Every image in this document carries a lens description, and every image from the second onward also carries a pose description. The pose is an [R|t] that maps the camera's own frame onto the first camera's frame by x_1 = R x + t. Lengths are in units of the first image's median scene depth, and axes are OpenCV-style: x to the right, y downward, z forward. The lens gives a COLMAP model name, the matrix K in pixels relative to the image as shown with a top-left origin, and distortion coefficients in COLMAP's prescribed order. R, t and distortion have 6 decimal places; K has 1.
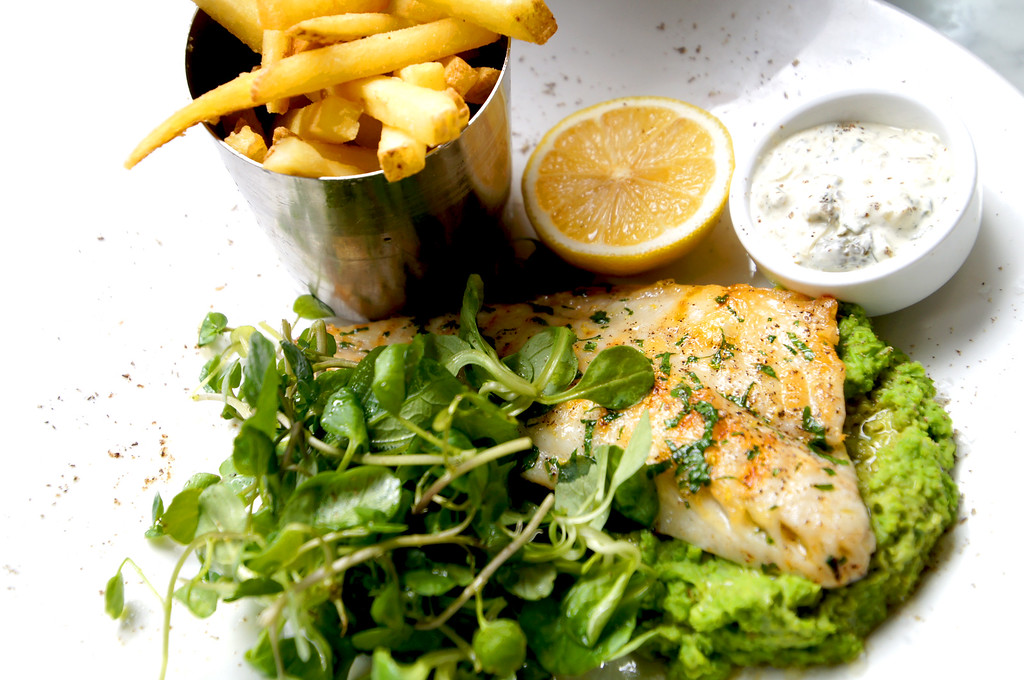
lens RADIAL K [[2005.0, 0, 512.1], [0, 2005.0, 339.1], [0, 0, 1]] dist [0.451125, 0.000000]
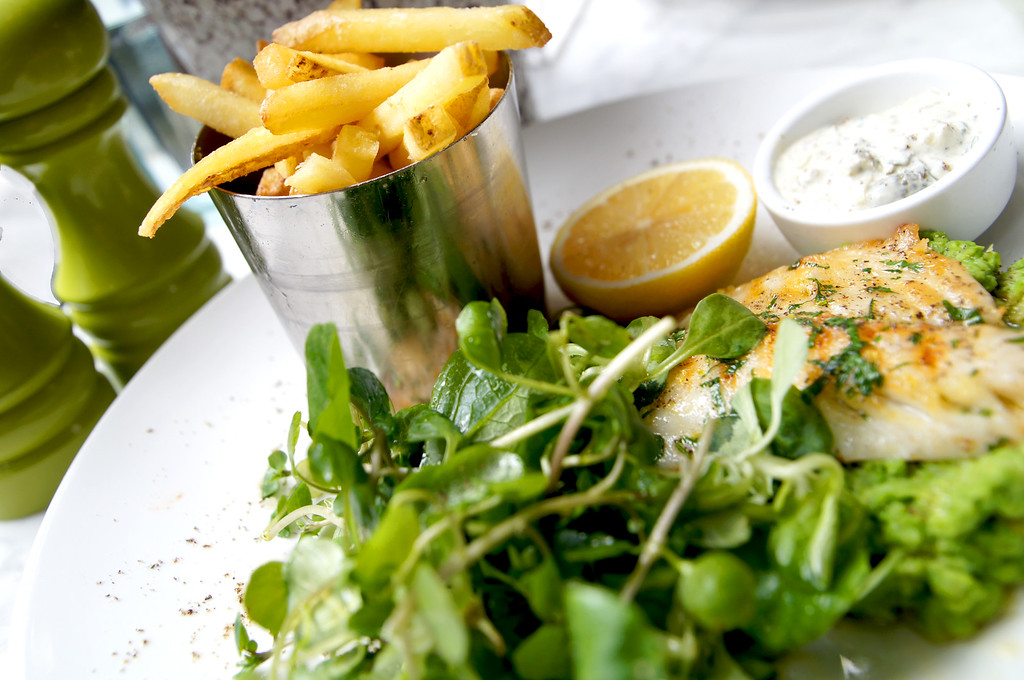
lens RADIAL K [[1210.4, 0, 487.4], [0, 1210.4, 298.7], [0, 0, 1]] dist [0.078321, 0.000000]
pose [[0.968813, -0.232791, 0.084914, -0.091025], [0.246825, 0.876315, -0.413703, 0.203212], [0.021895, 0.421760, 0.906443, 0.514779]]
